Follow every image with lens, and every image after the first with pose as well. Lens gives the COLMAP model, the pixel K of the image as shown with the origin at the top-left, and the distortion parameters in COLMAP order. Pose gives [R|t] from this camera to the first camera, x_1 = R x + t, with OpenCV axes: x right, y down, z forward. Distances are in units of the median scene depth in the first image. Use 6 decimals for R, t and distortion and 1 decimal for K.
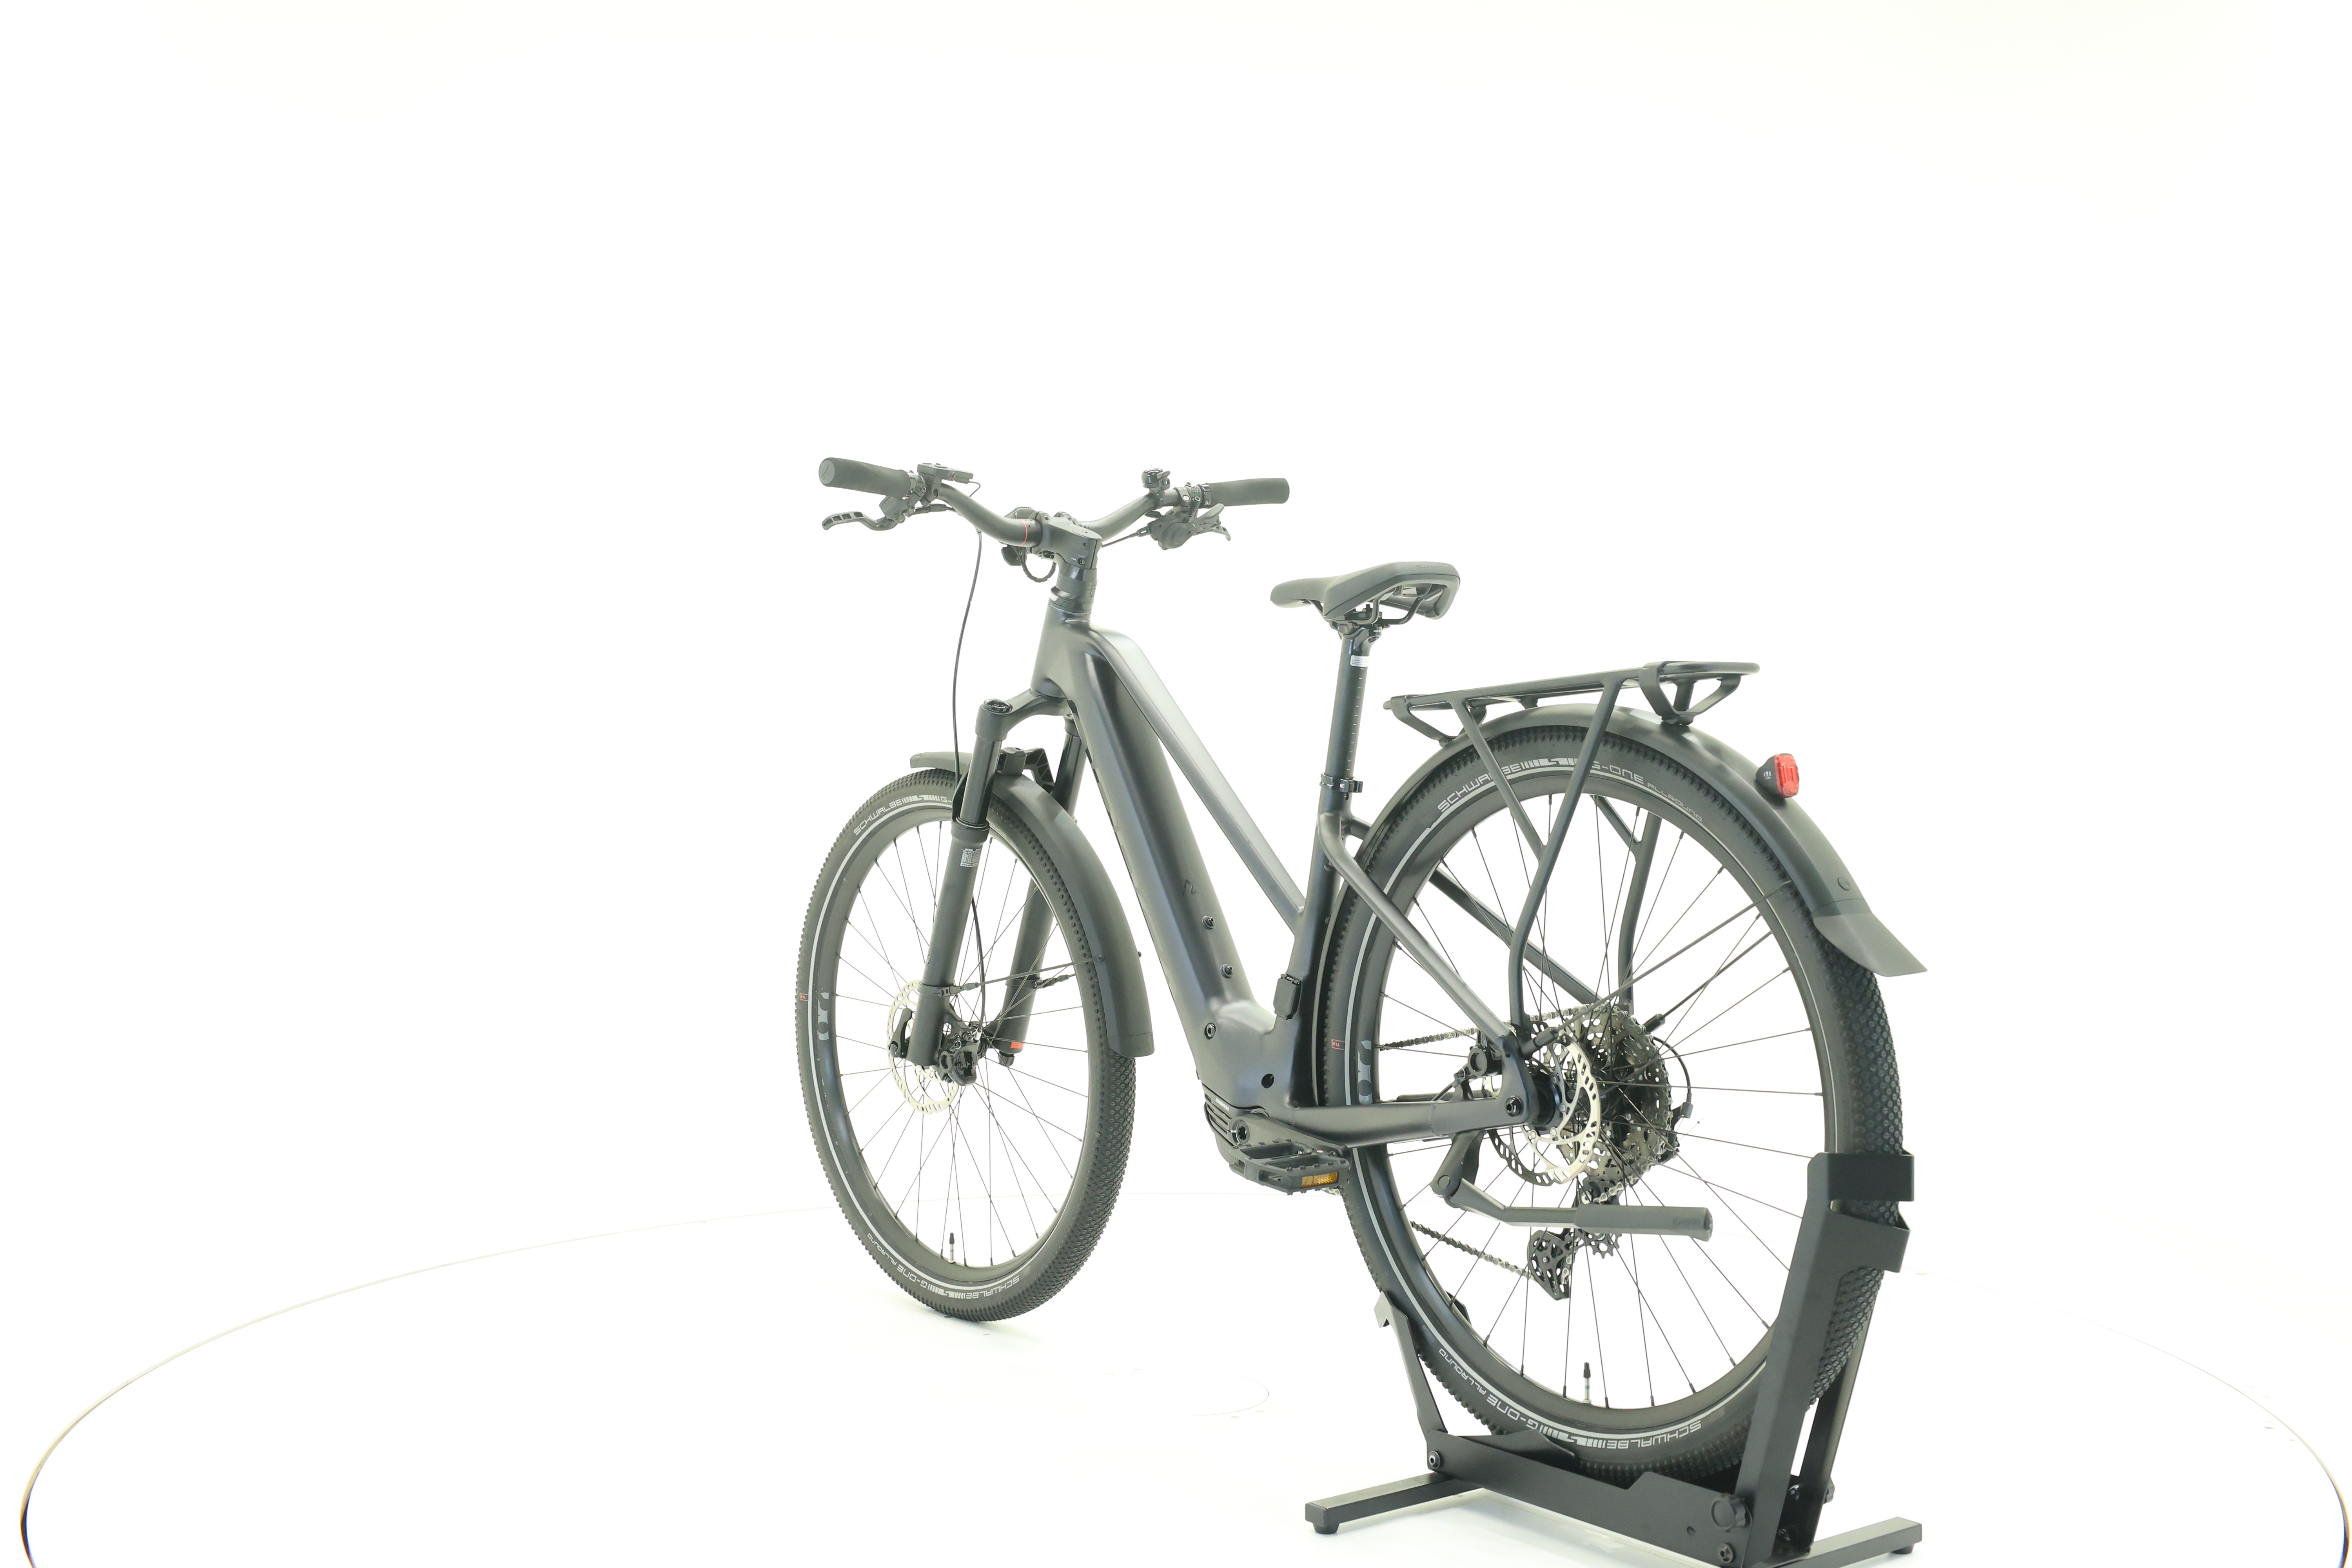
lens RADIAL K [[2515.4, 0, 1190.5], [0, 2515.4, 777.0], [0, 0, 1]] dist [-0.018204, 0.000000]
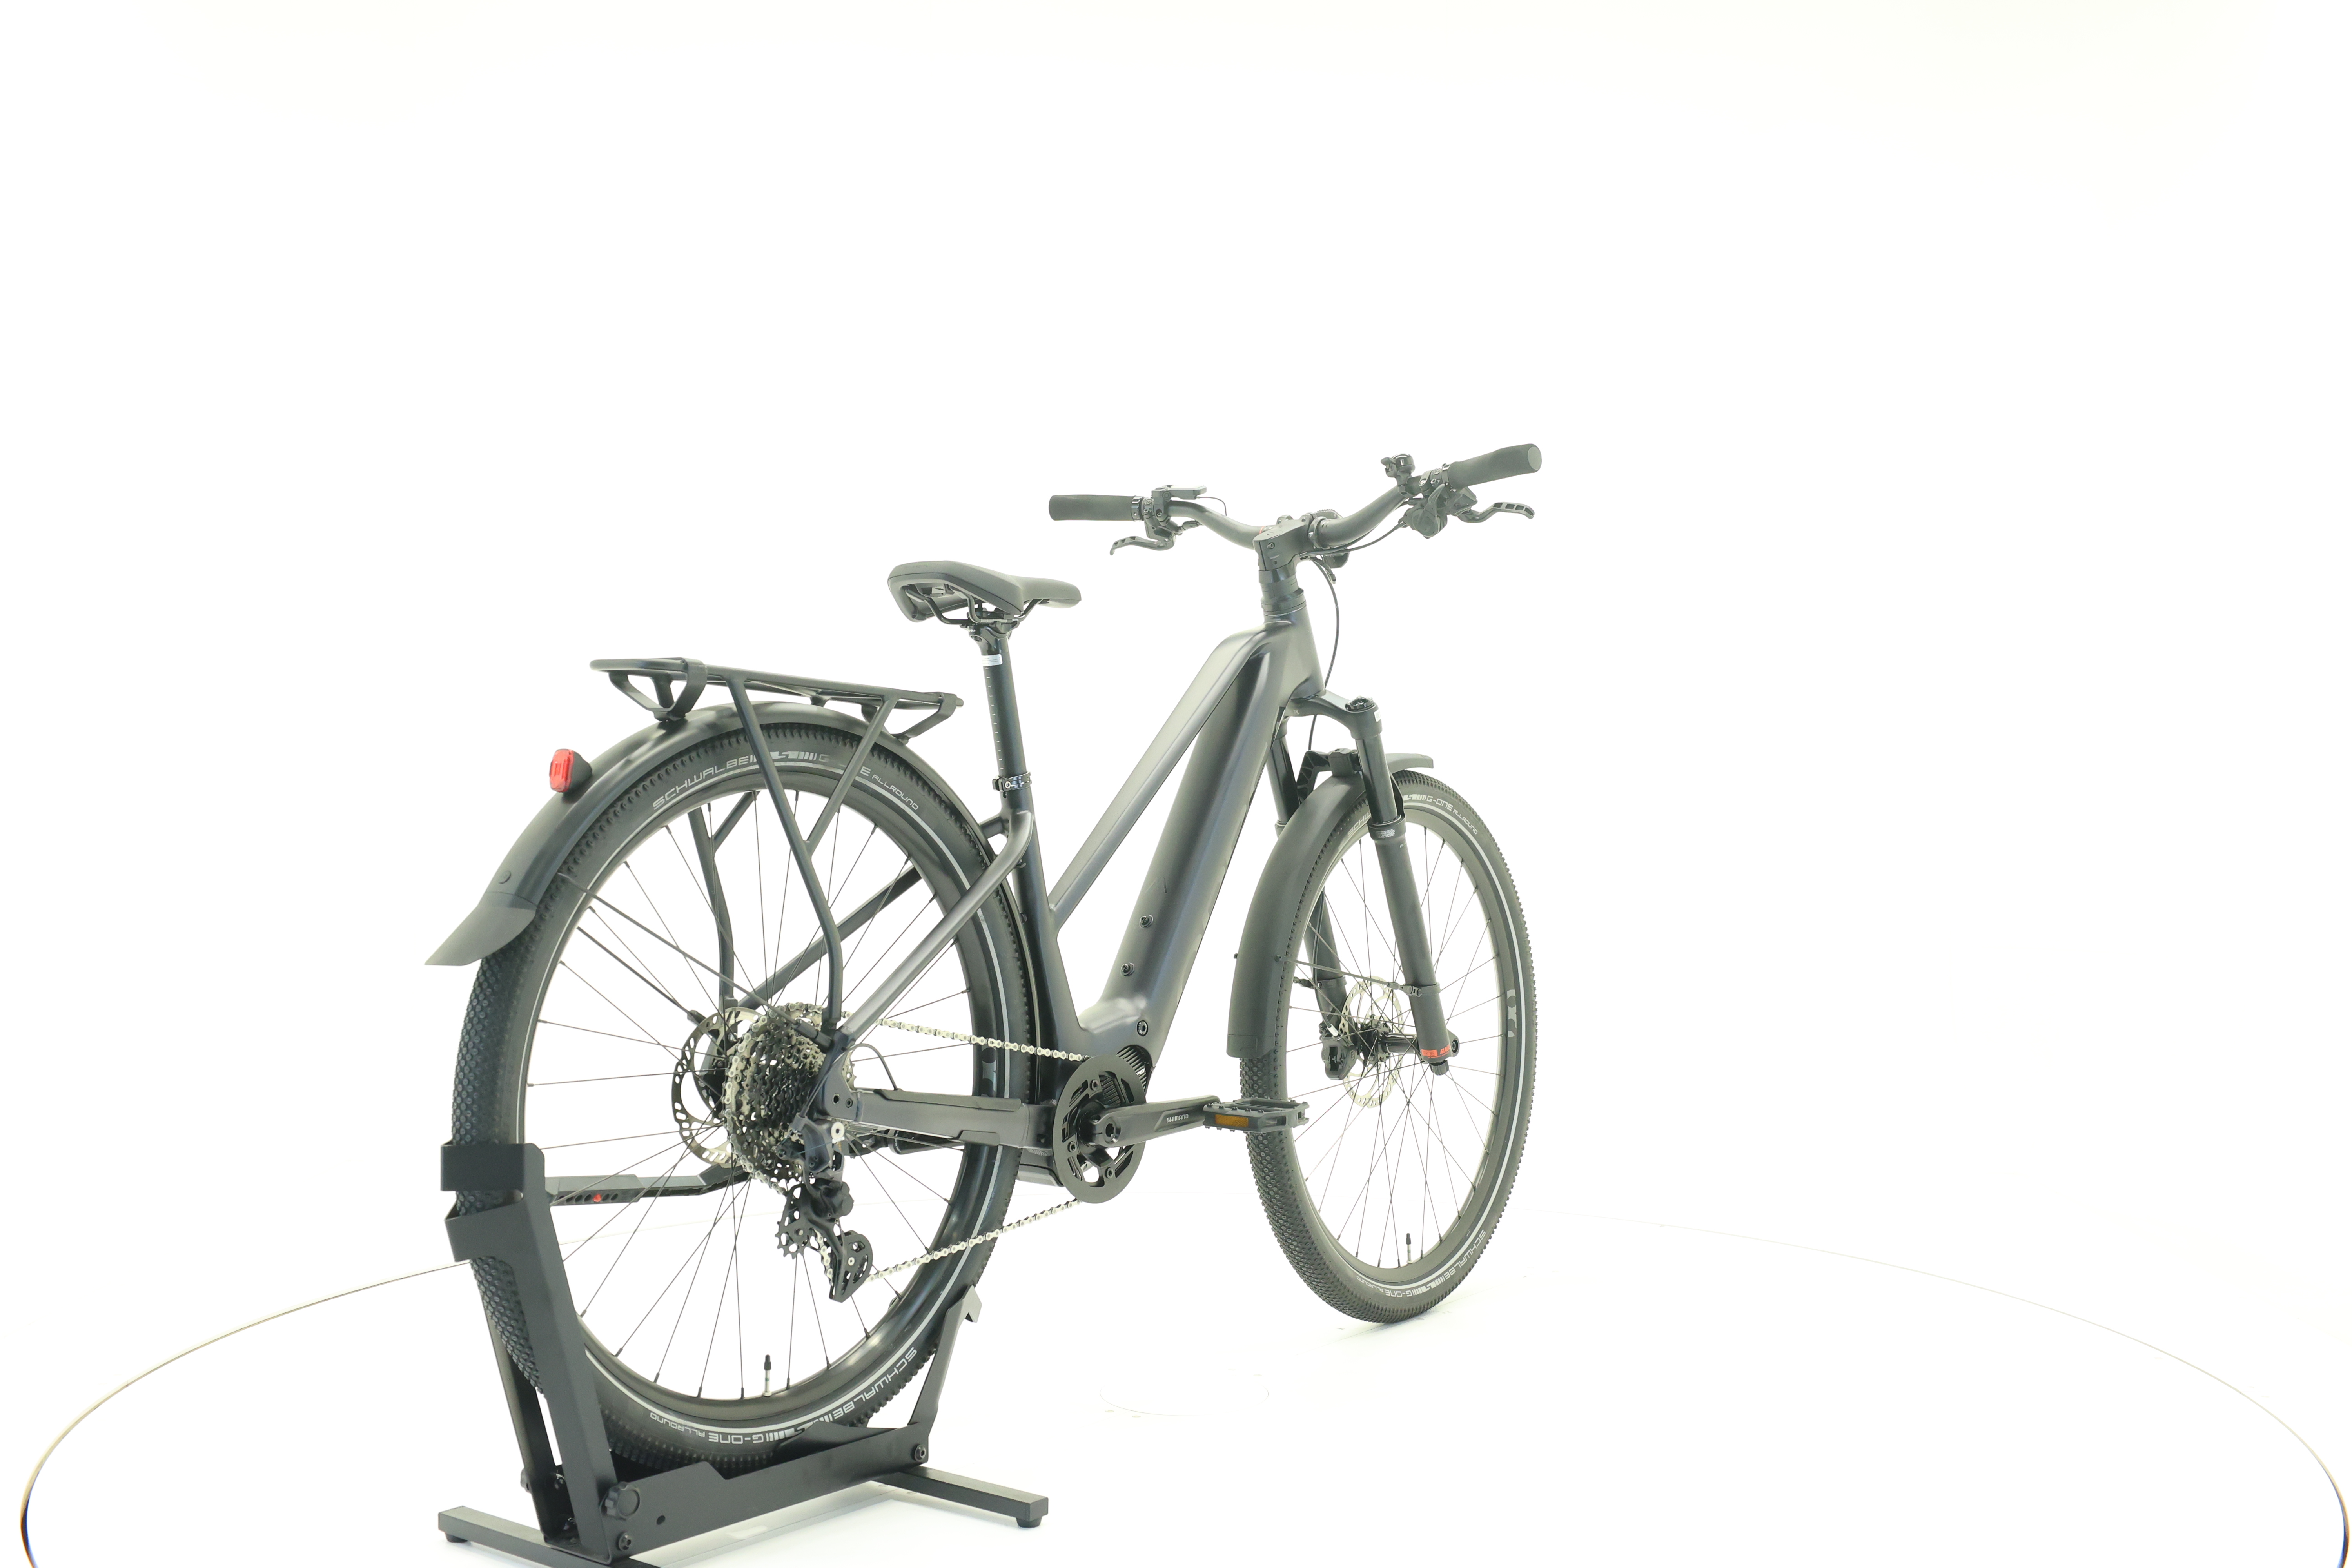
lens RADIAL K [[2515.4, 0, 1165.5], [0, 2515.4, 769.2], [0, 0, 1]] dist [-0.018204, 0.000000]
pose [[0.243089, 0.011758, -0.969933, 0.960533], [-0.019717, 0.999780, 0.007179, -0.009940], [0.969804, 0.017379, 0.243267, 0.743061]]
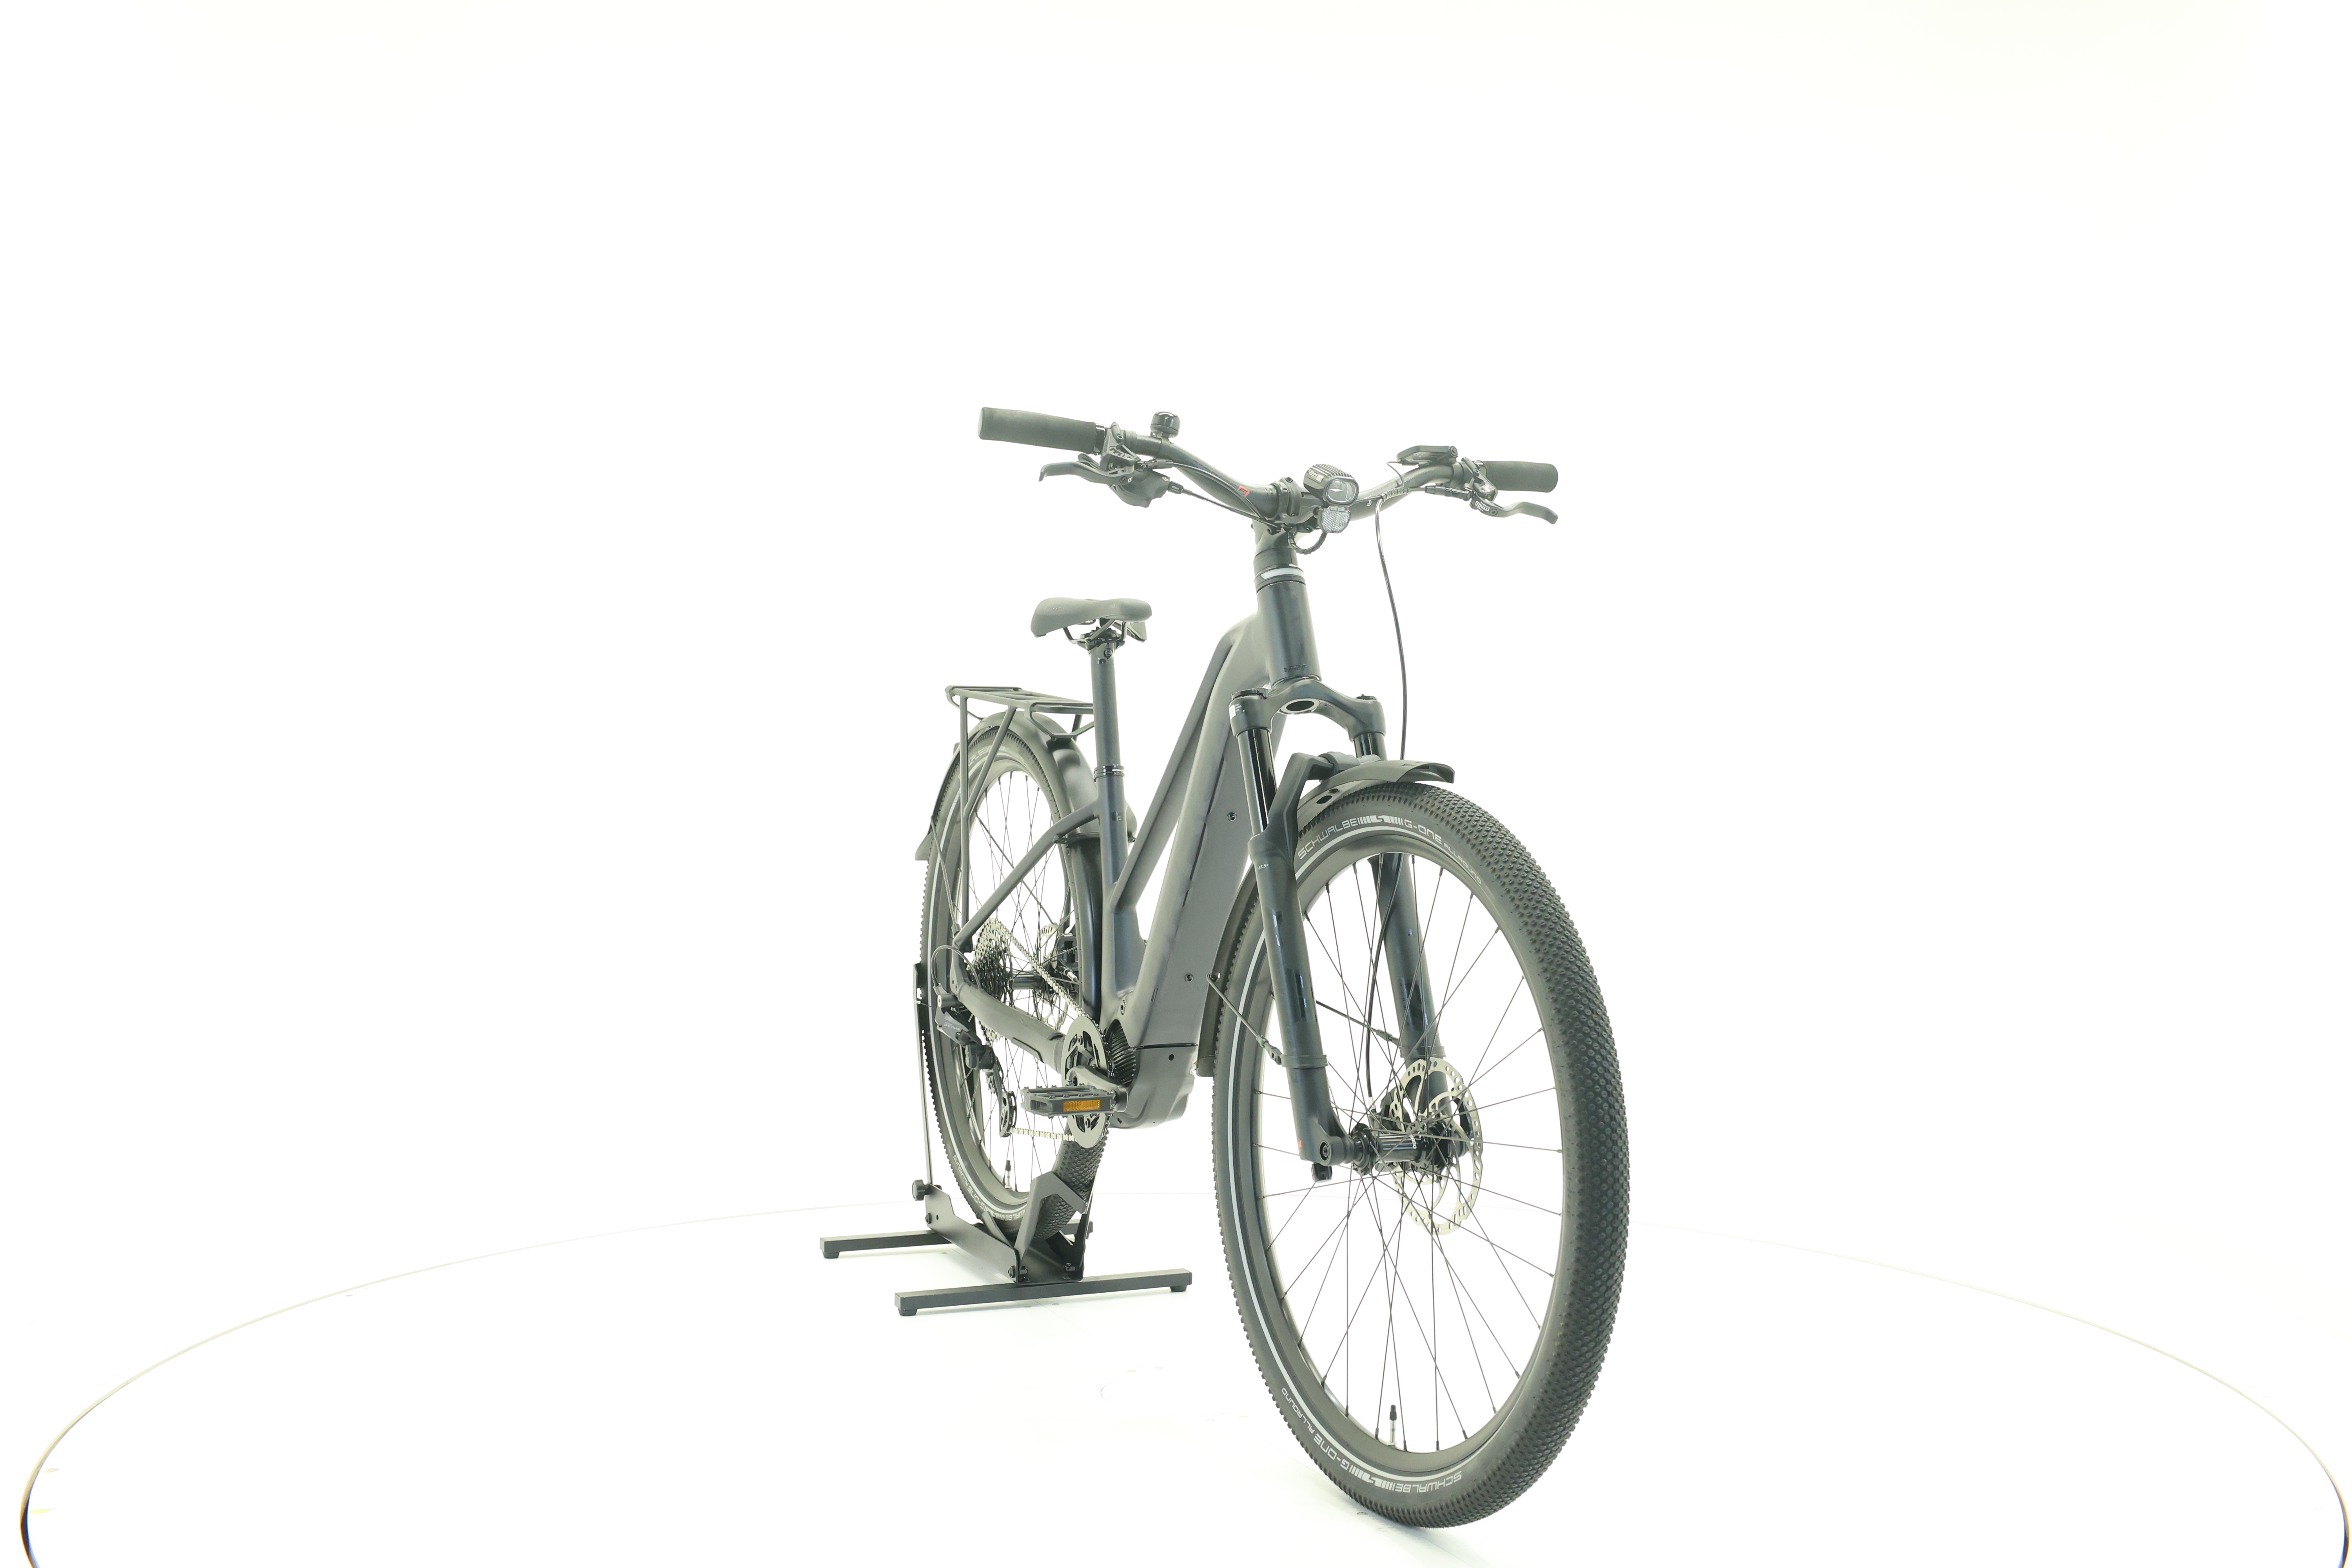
lens RADIAL K [[2515.4, 0, 1177.2], [0, 2515.4, 775.0], [0, 0, 1]] dist [-0.018204, 0.000000]
pose [[-0.967456, -0.013091, 0.252699, -0.248952], [-0.004107, 0.999342, 0.036046, -0.036219], [-0.253004, 0.033835, -0.966873, 1.954571]]
